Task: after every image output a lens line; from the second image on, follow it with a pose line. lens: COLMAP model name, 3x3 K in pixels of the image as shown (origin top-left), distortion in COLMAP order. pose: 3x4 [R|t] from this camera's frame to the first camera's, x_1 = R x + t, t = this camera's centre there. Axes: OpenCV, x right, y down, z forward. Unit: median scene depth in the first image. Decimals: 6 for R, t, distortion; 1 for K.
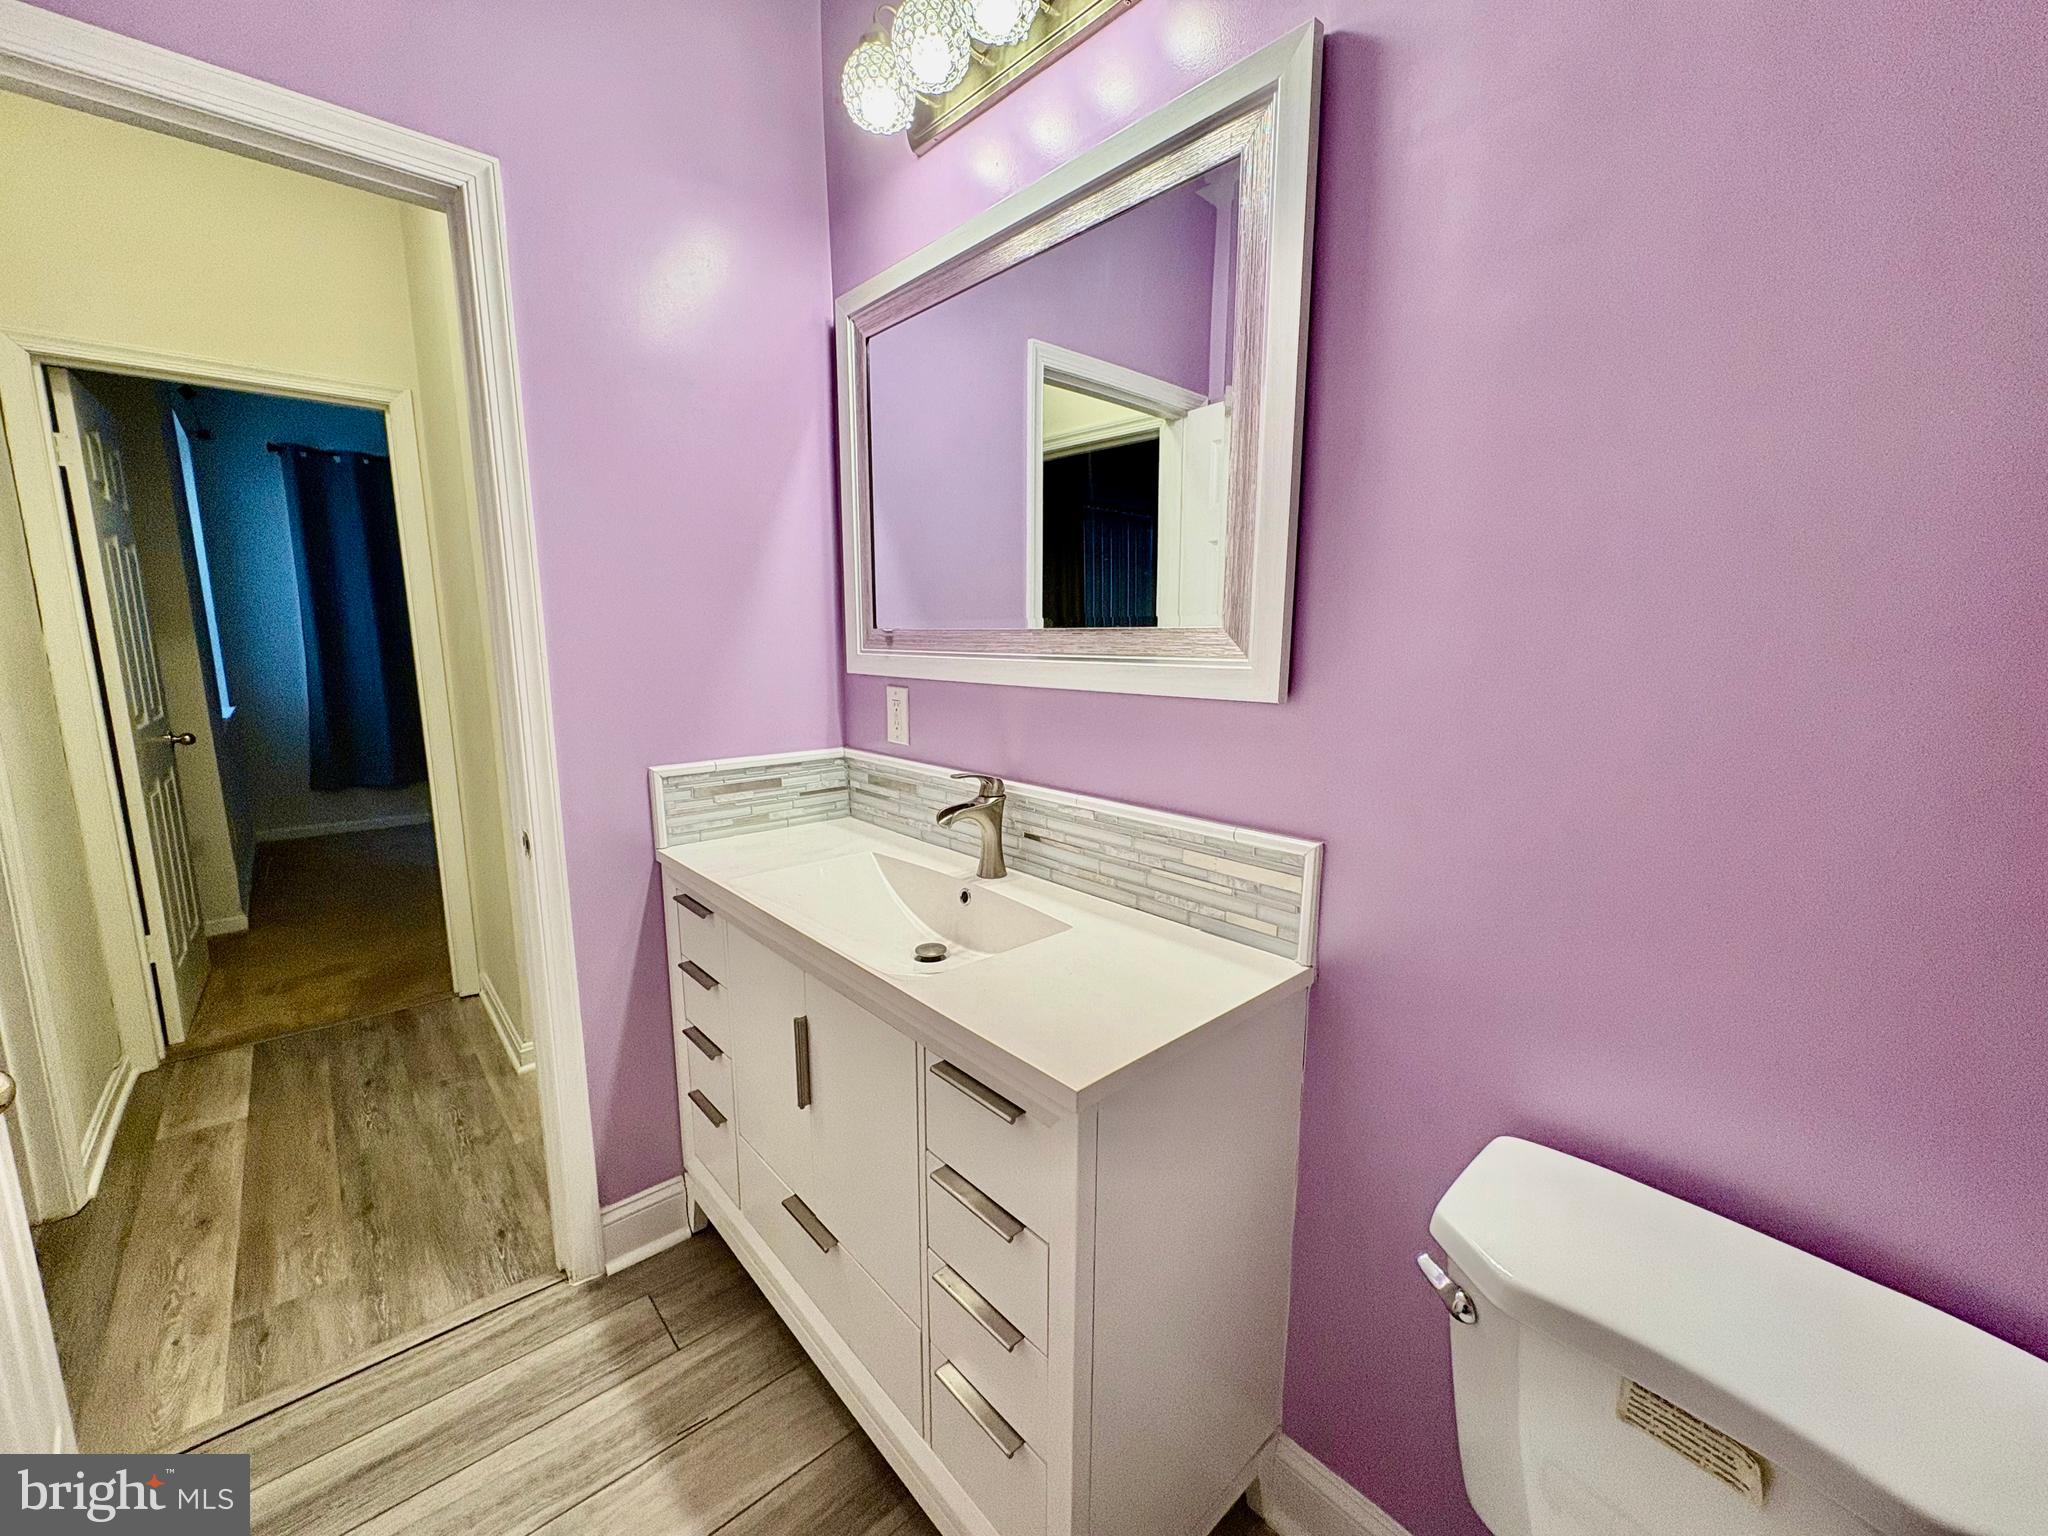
lens RADIAL K [[814.6, 0, 1022.5], [0, 814.6, 766.4], [0, 0, 1]] dist [-0.000766, 0.000297]
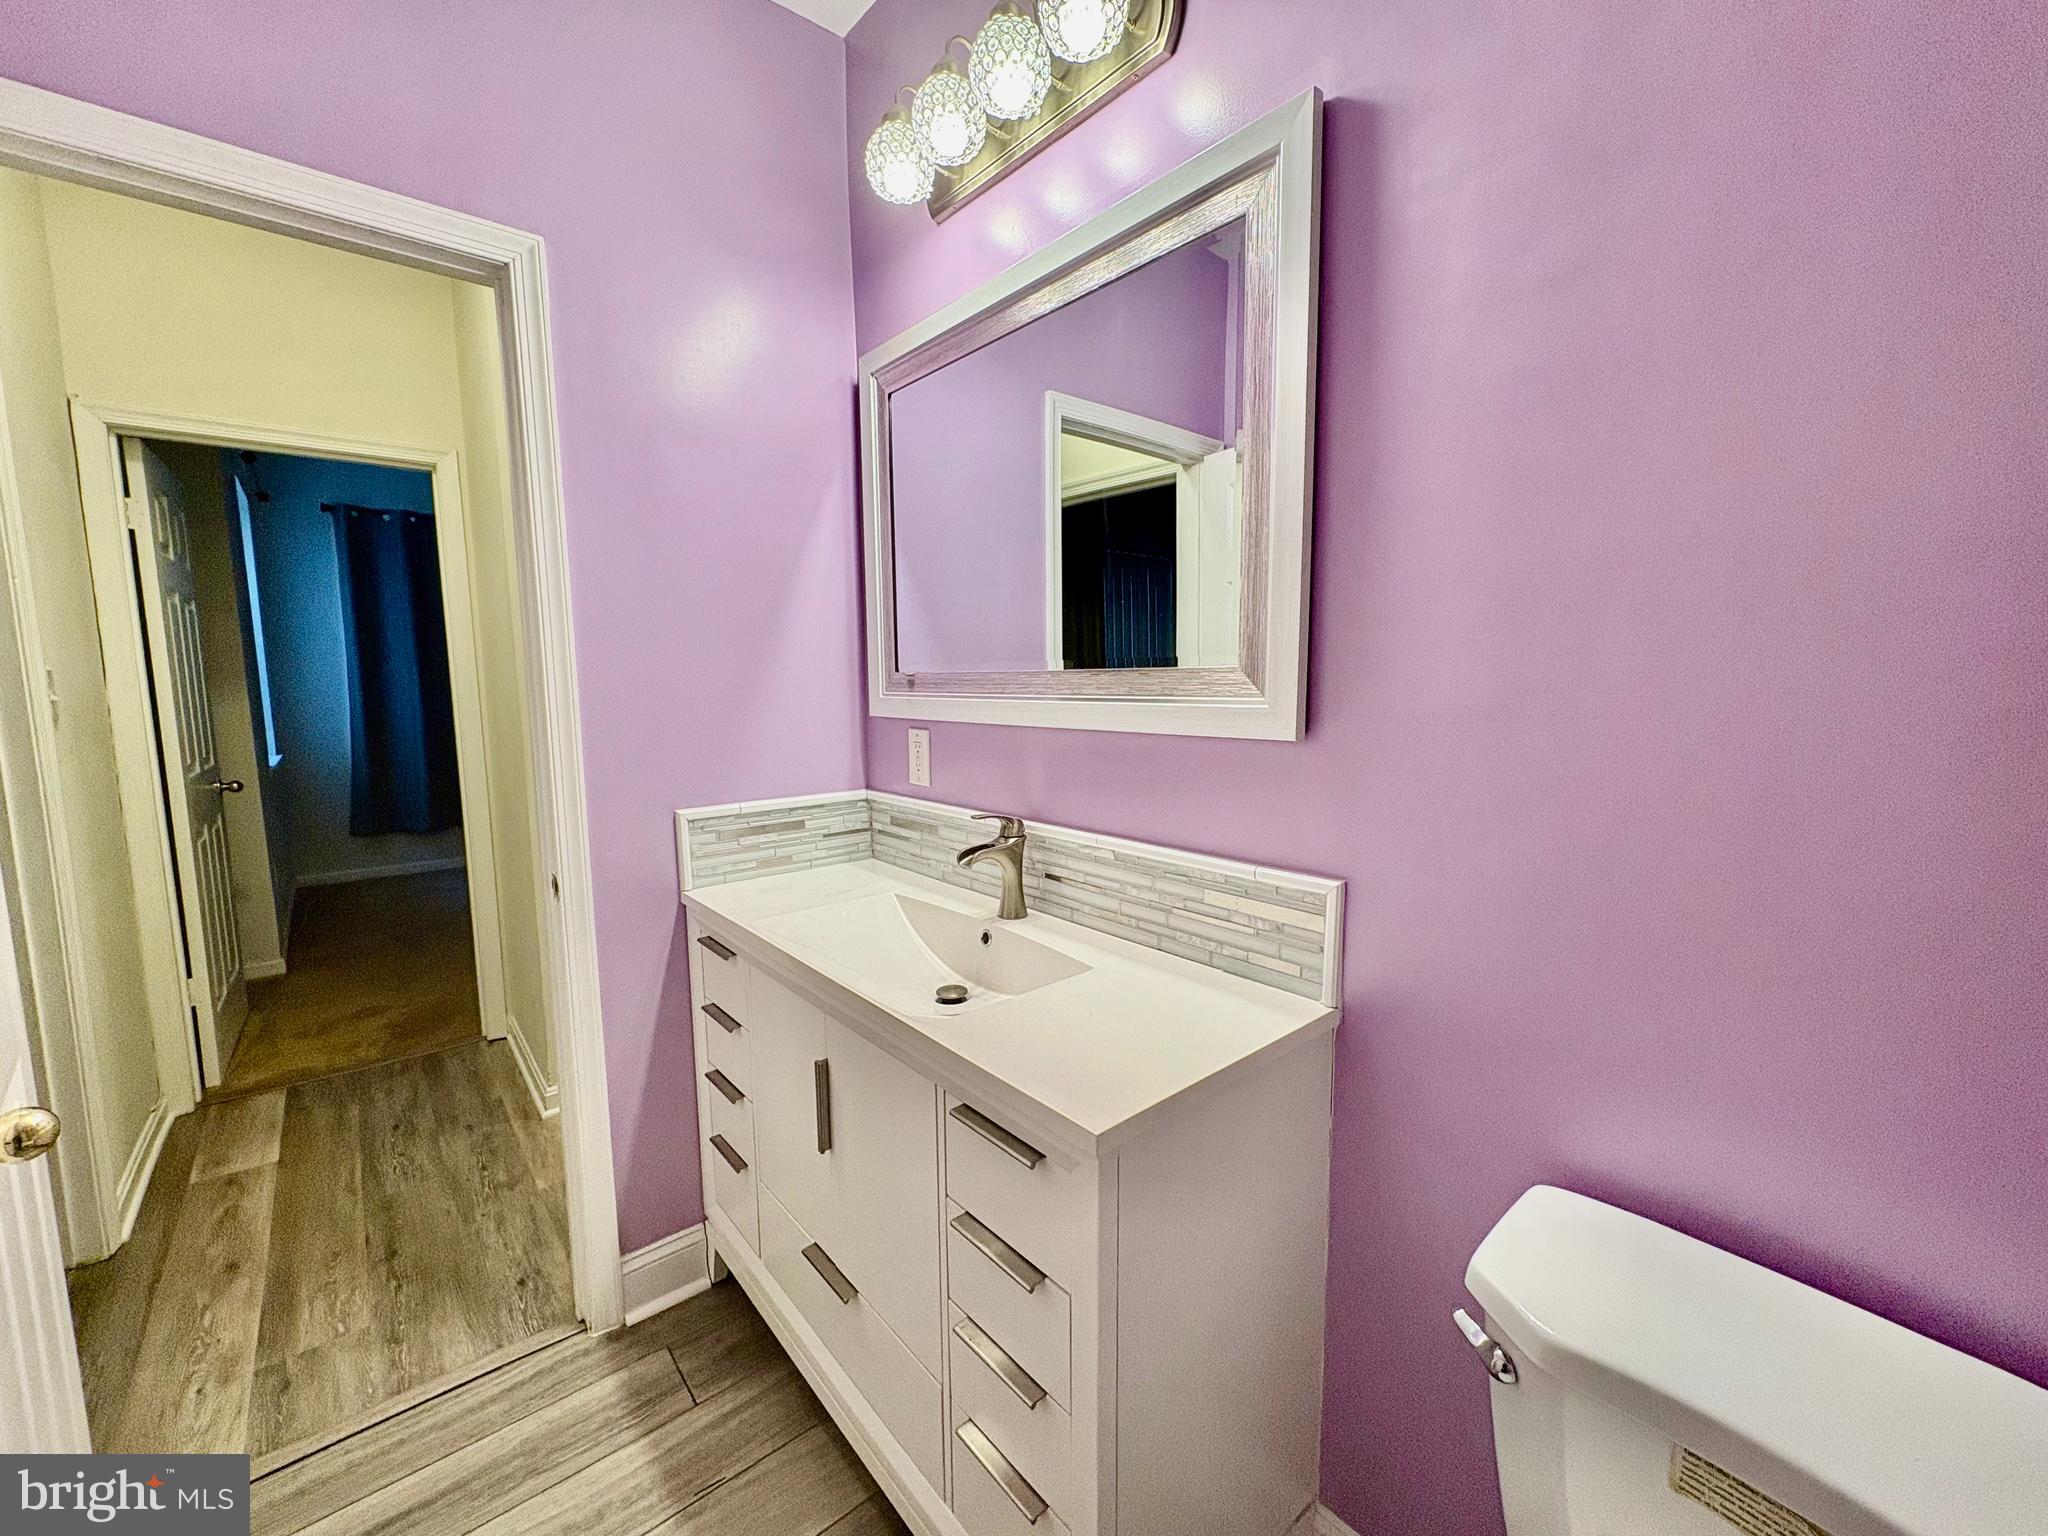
lens RADIAL K [[814.6, 0, 1022.5], [0, 814.6, 766.4], [0, 0, 1]] dist [-0.000766, 0.000297]
pose [[0.999539, -0.008822, -0.029063, 0.005294], [0.007341, 0.998687, -0.050703, 0.001150], [0.029473, 0.050466, 0.998291, -0.006241]]
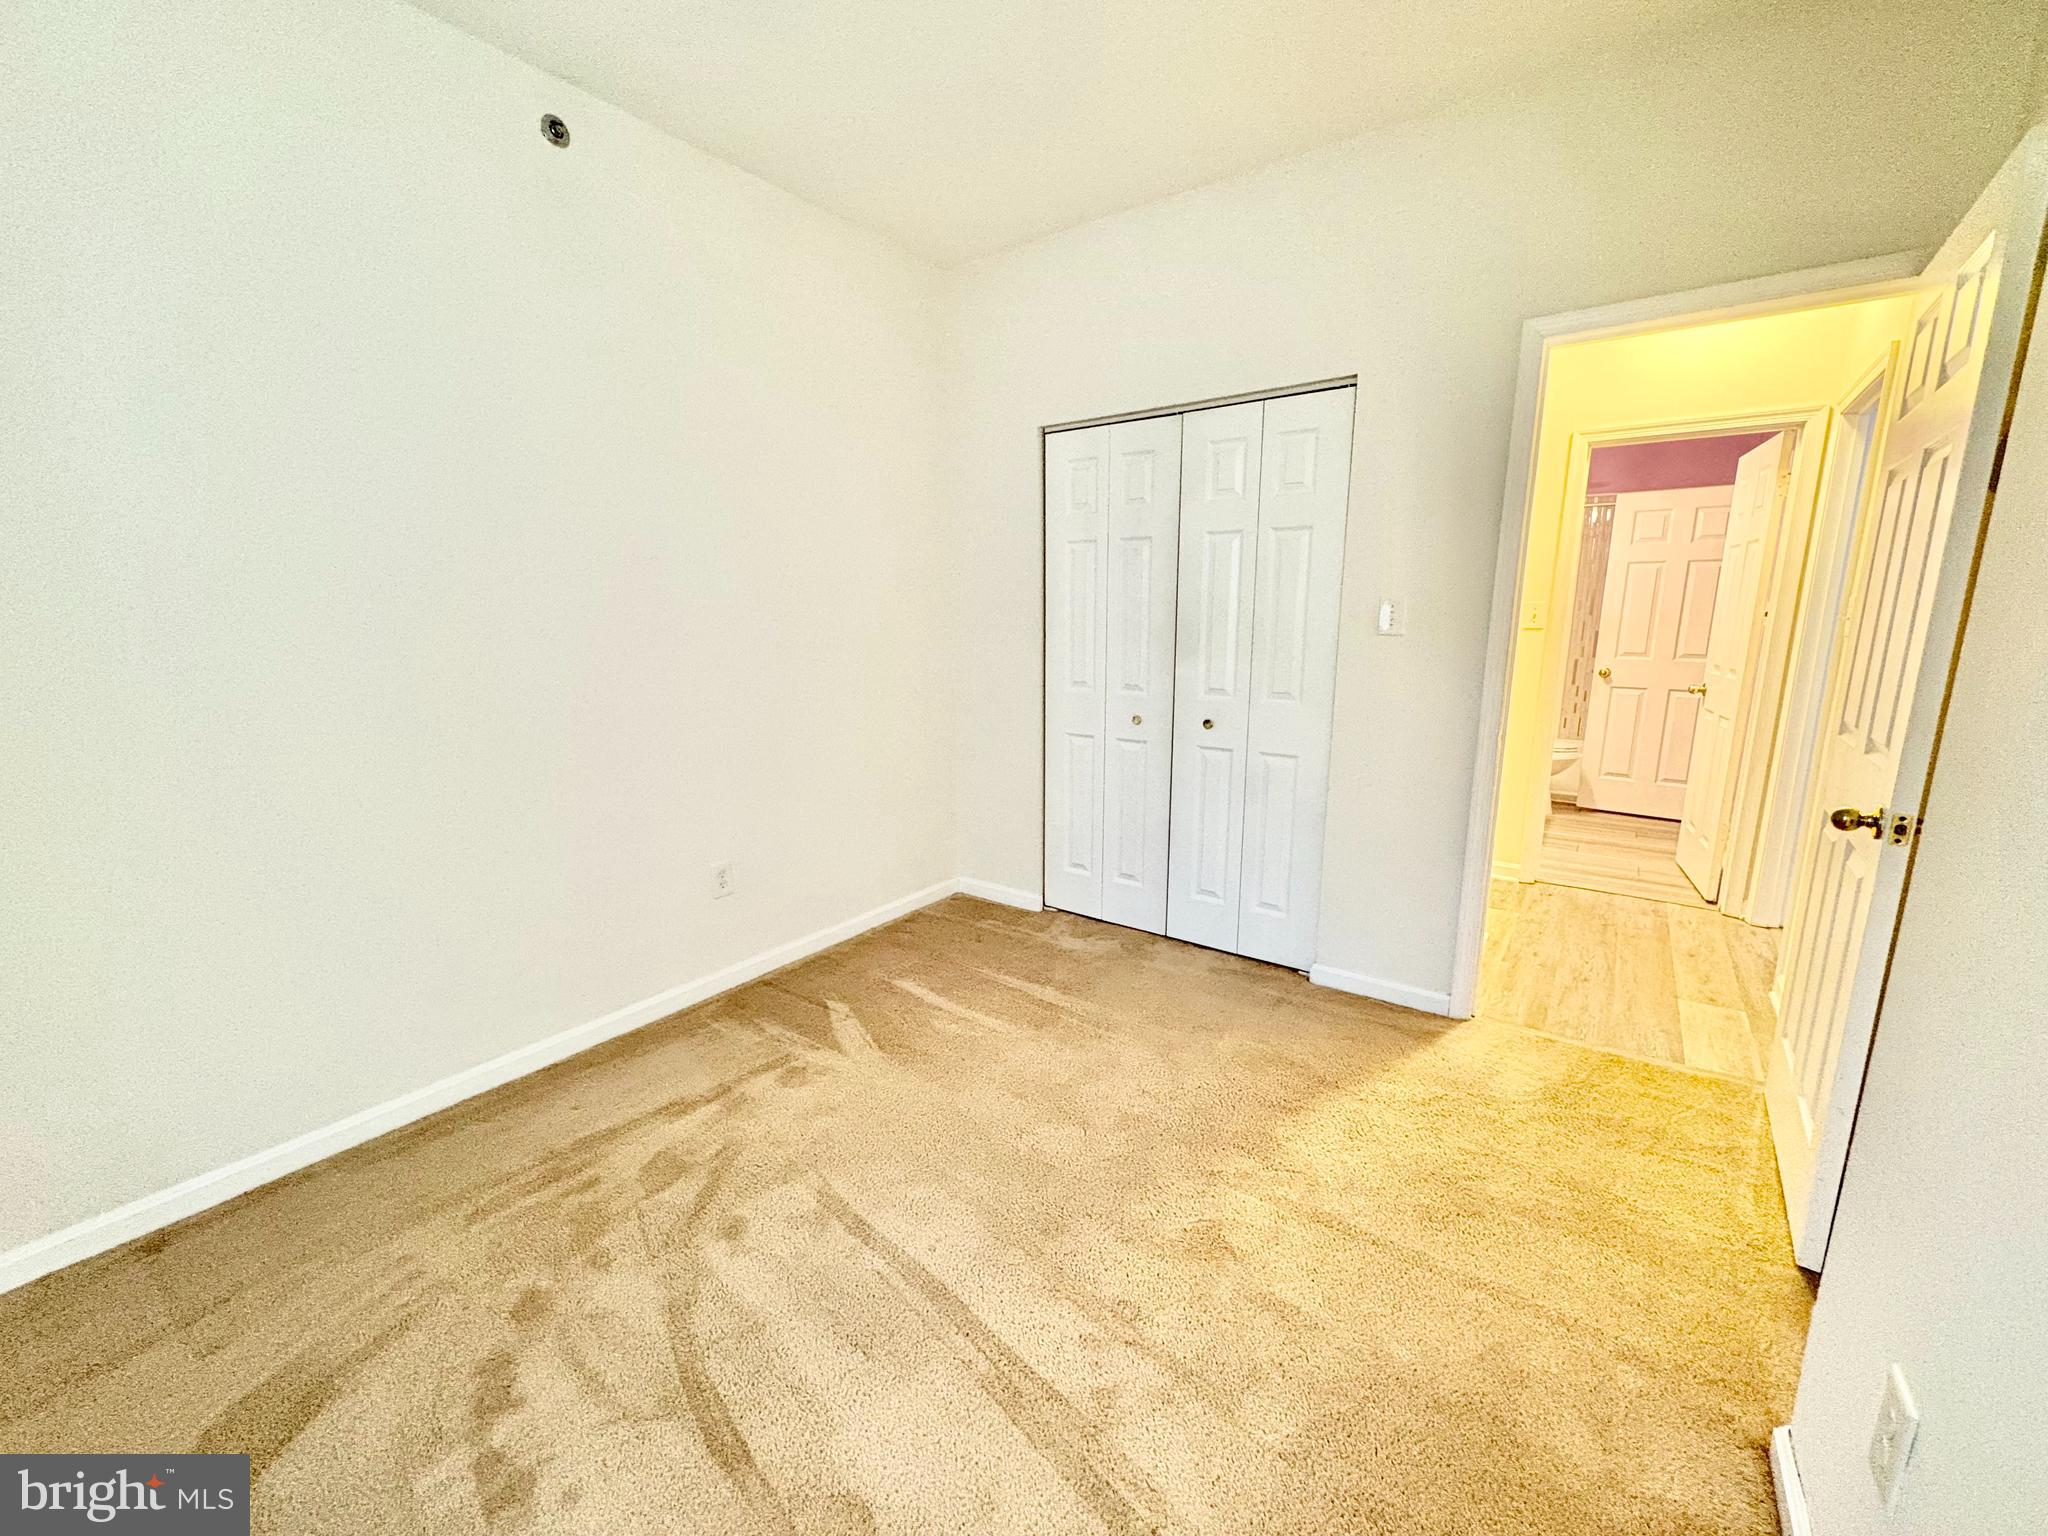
lens RADIAL K [[814.6, 0, 1022.5], [0, 814.6, 766.4], [0, 0, 1]] dist [-0.000766, 0.000297]
pose [[-0.205821, -0.188259, 0.960311, -3.069423], [0.159048, 0.961838, 0.222646, -0.569944], [-0.965578, 0.198560, -0.168025, 3.449912]]
